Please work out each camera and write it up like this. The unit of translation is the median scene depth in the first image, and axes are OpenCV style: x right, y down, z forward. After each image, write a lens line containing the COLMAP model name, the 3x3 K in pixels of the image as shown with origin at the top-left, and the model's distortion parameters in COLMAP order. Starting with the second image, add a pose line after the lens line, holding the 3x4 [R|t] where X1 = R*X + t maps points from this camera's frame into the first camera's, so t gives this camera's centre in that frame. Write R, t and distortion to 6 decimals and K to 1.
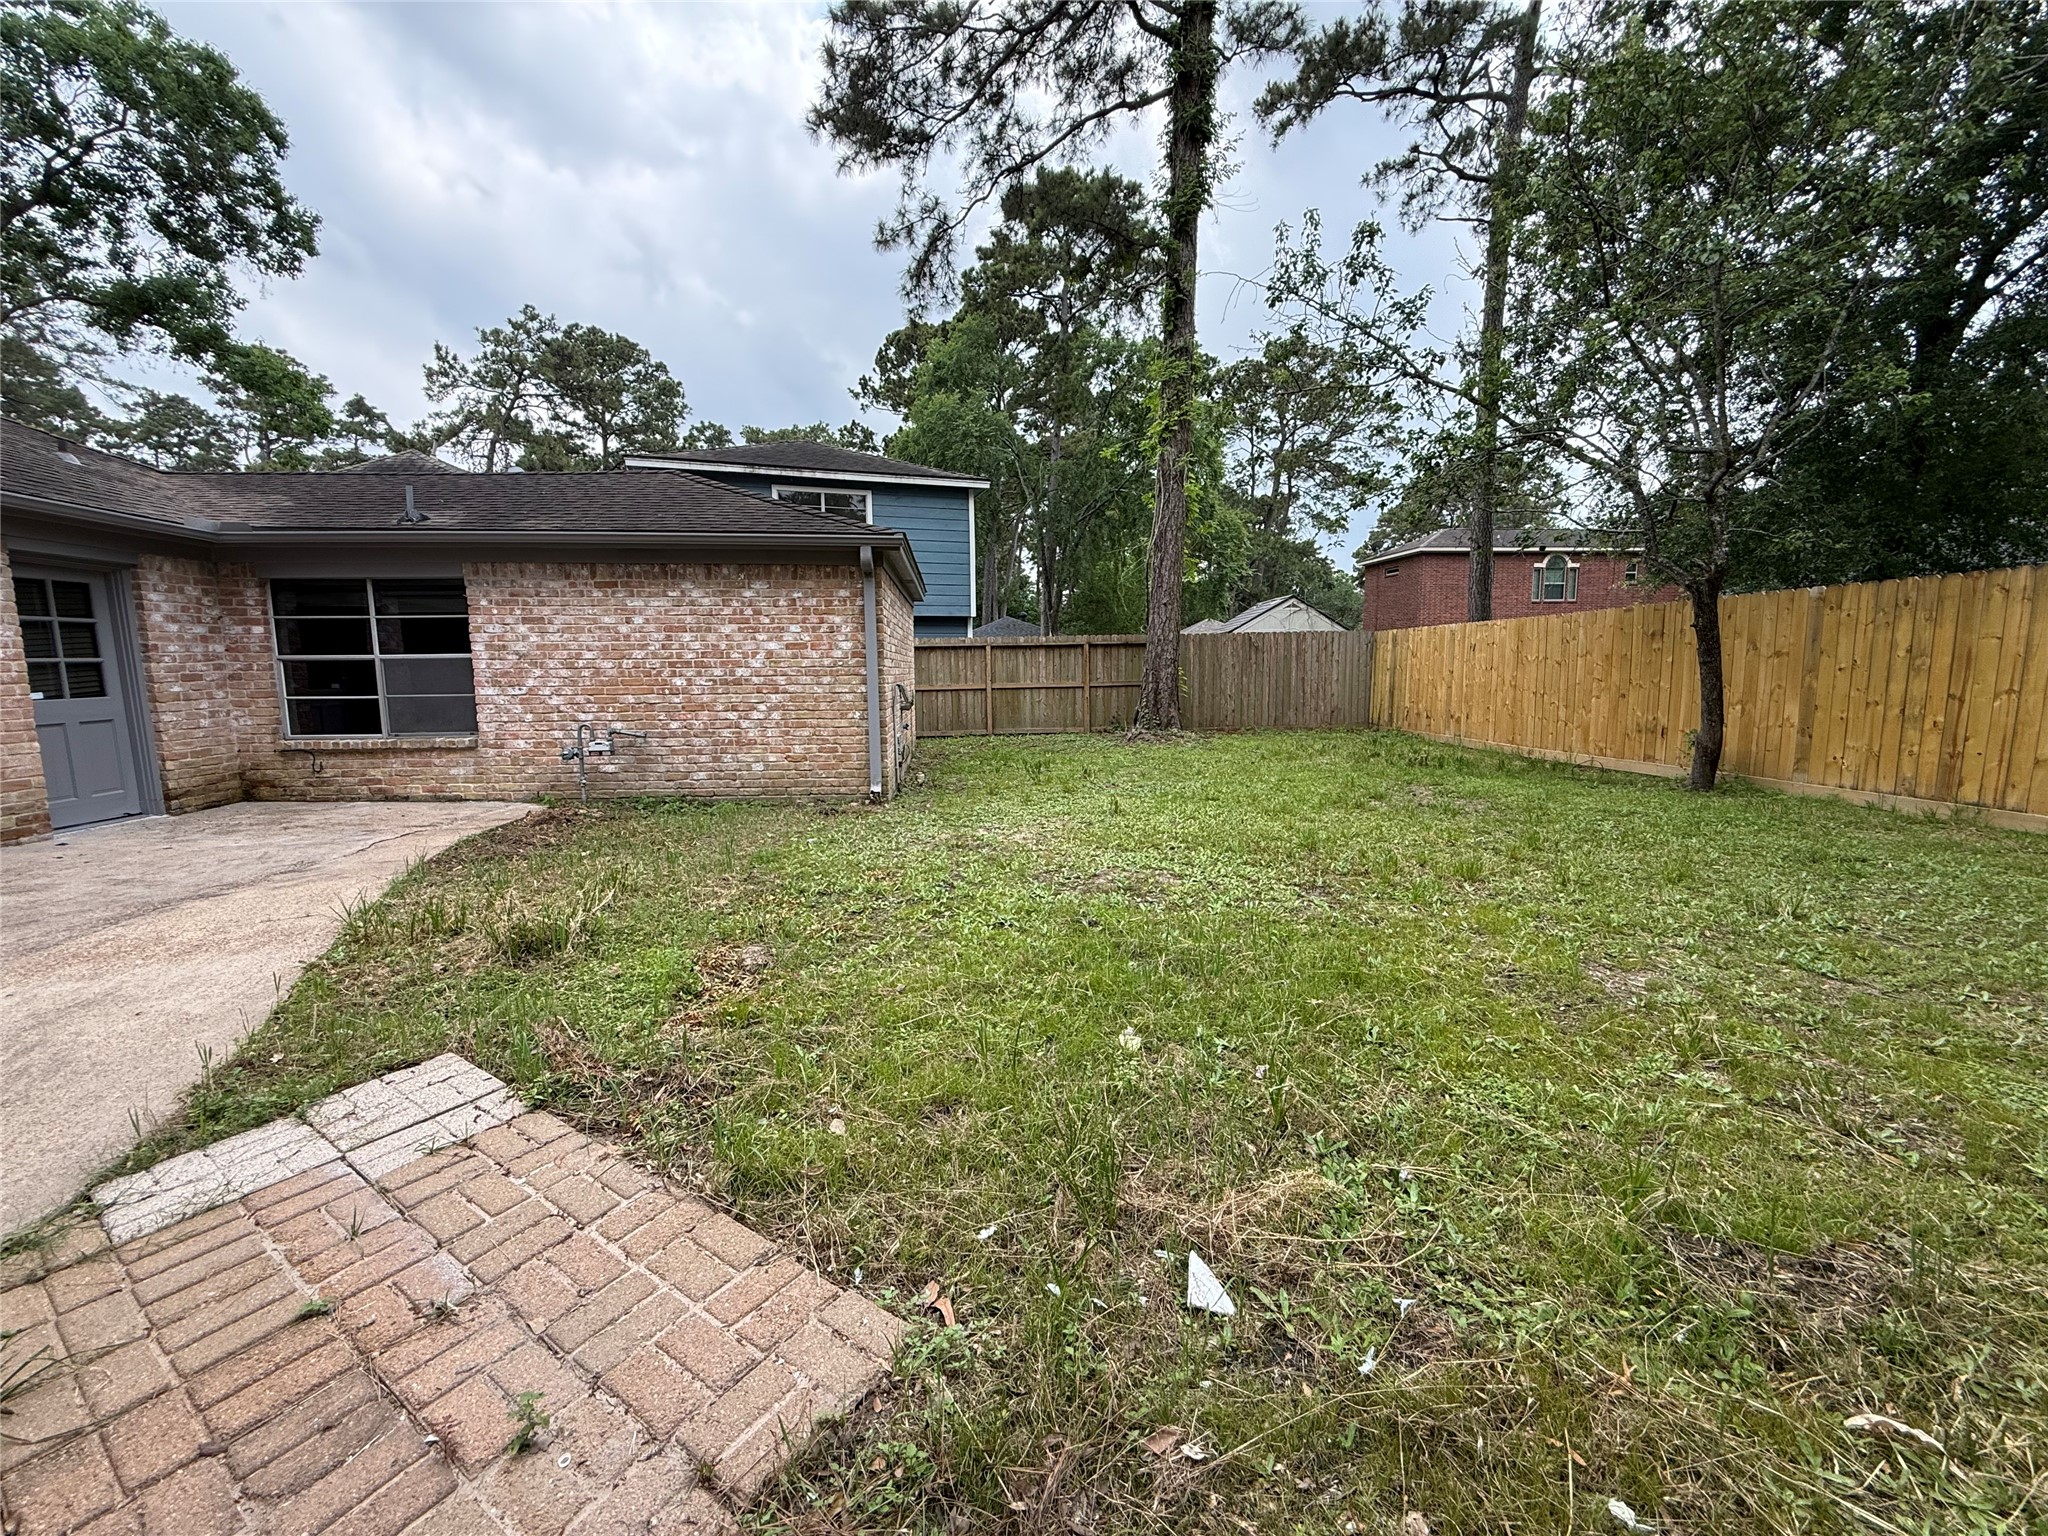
lens RADIAL K [[816.3, 0, 1027.1], [0, 816.3, 762.7], [0, 0, 1]] dist [-0.000078, -0.000372]
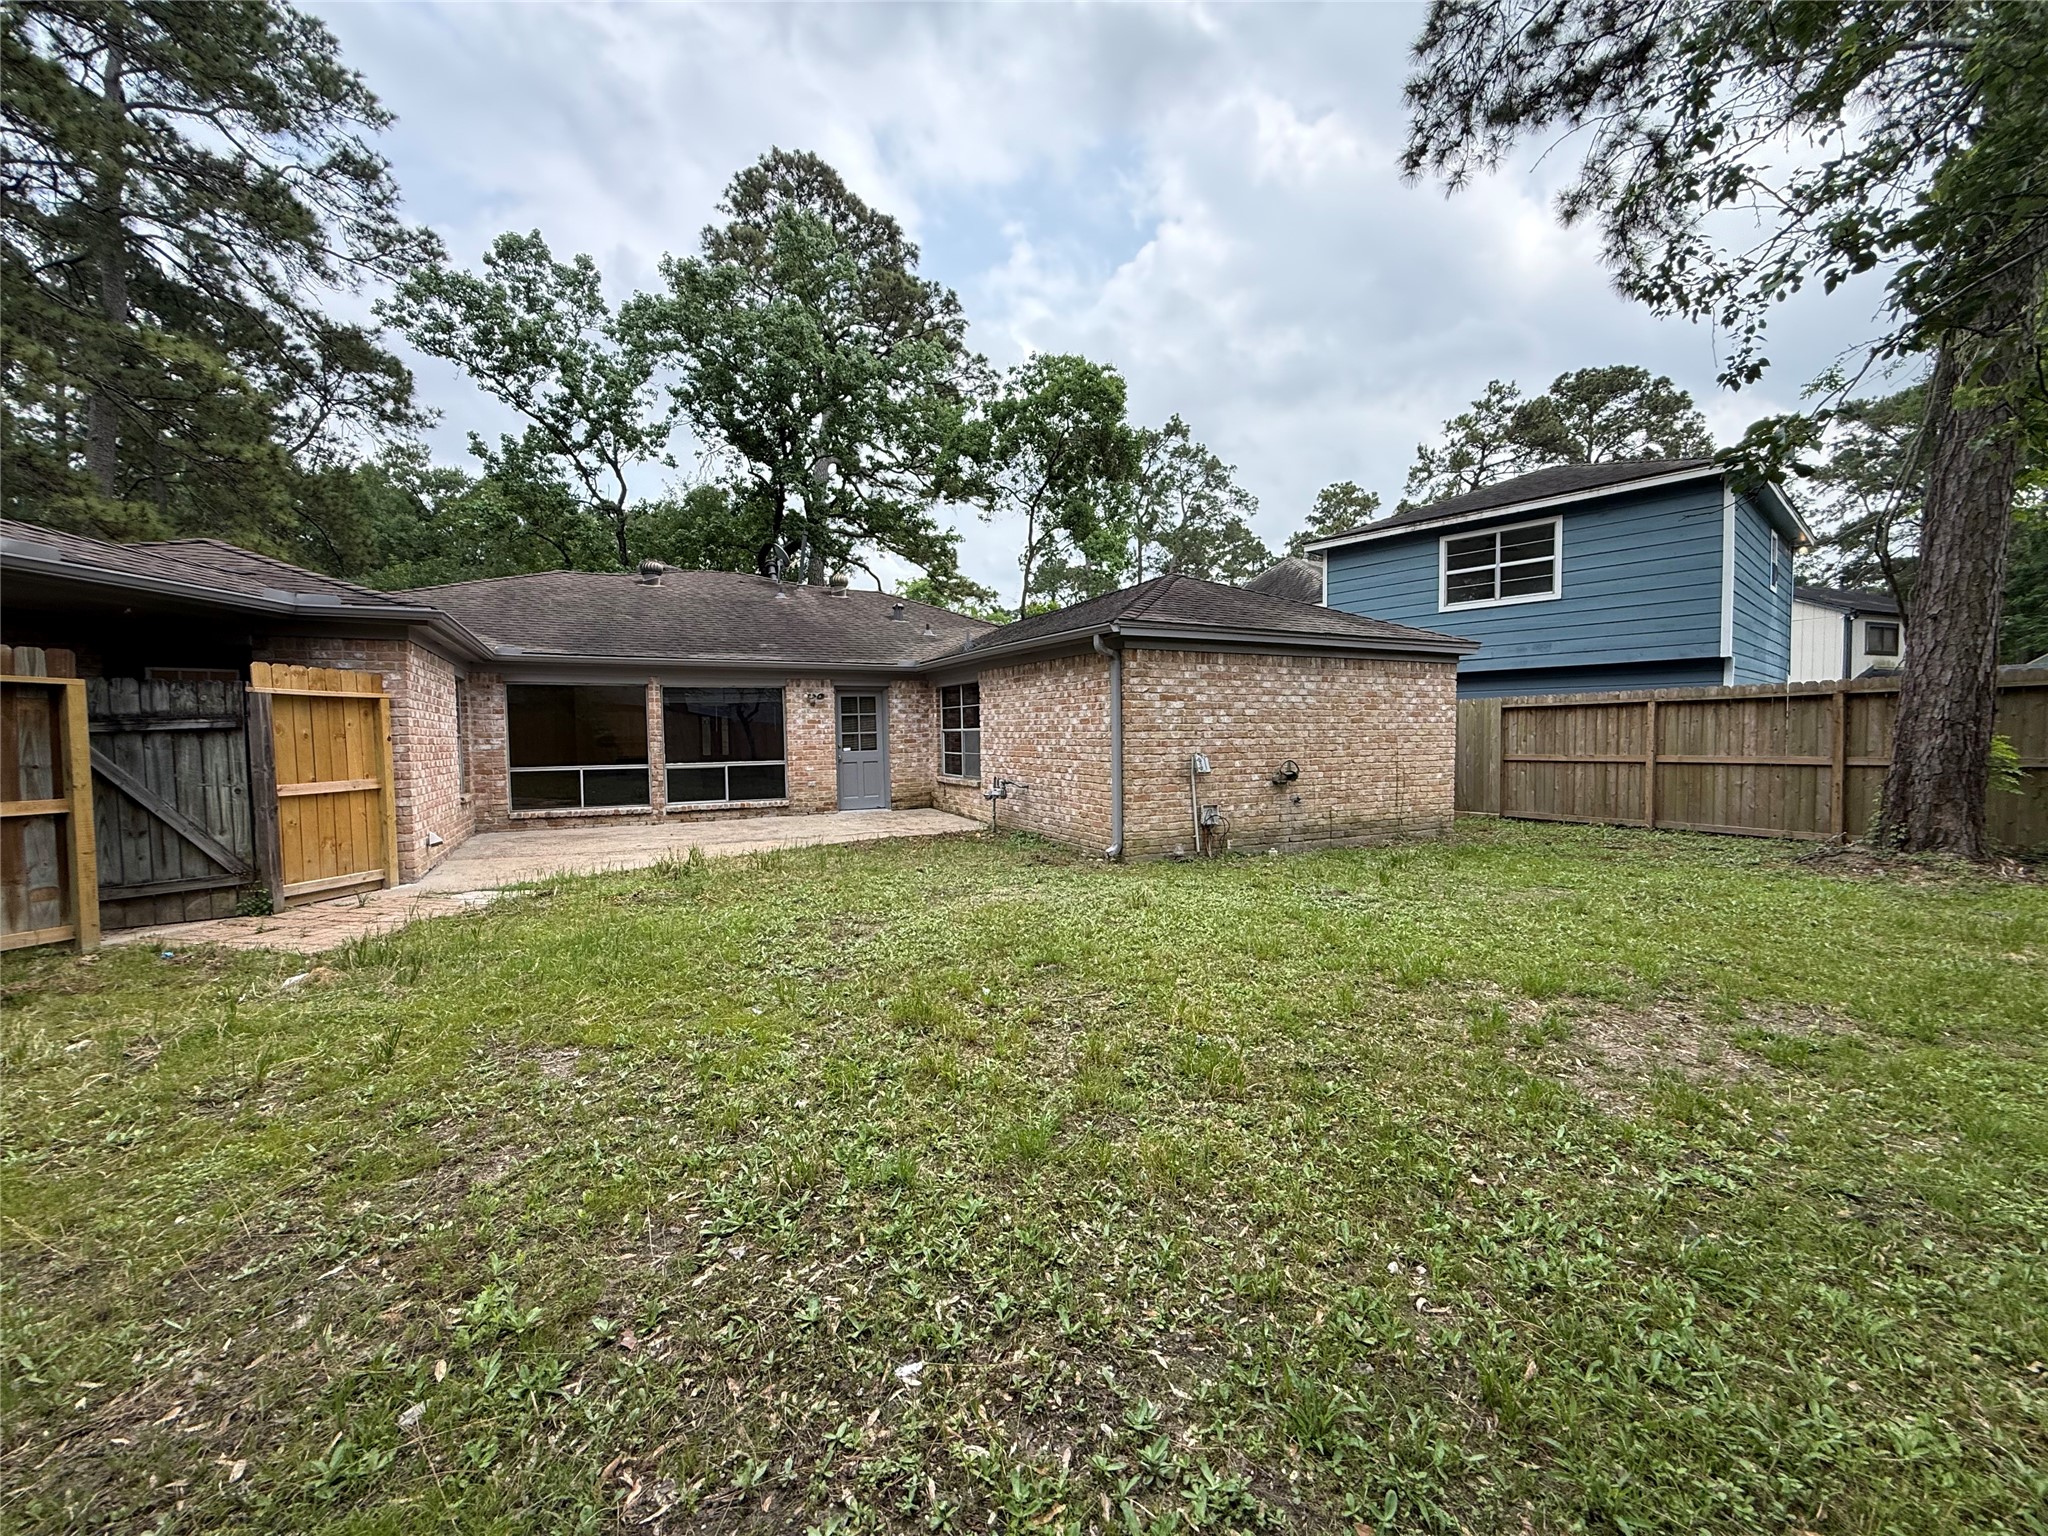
lens RADIAL K [[816.3, 0, 1024.9], [0, 816.3, 765.1], [0, 0, 1]] dist [-0.000078, -0.000372]
pose [[0.380749, 0.042029, -0.923723, 0.478418], [-0.098991, 0.995078, 0.004472, -0.045463], [0.919365, 0.089738, 0.383035, 0.280282]]
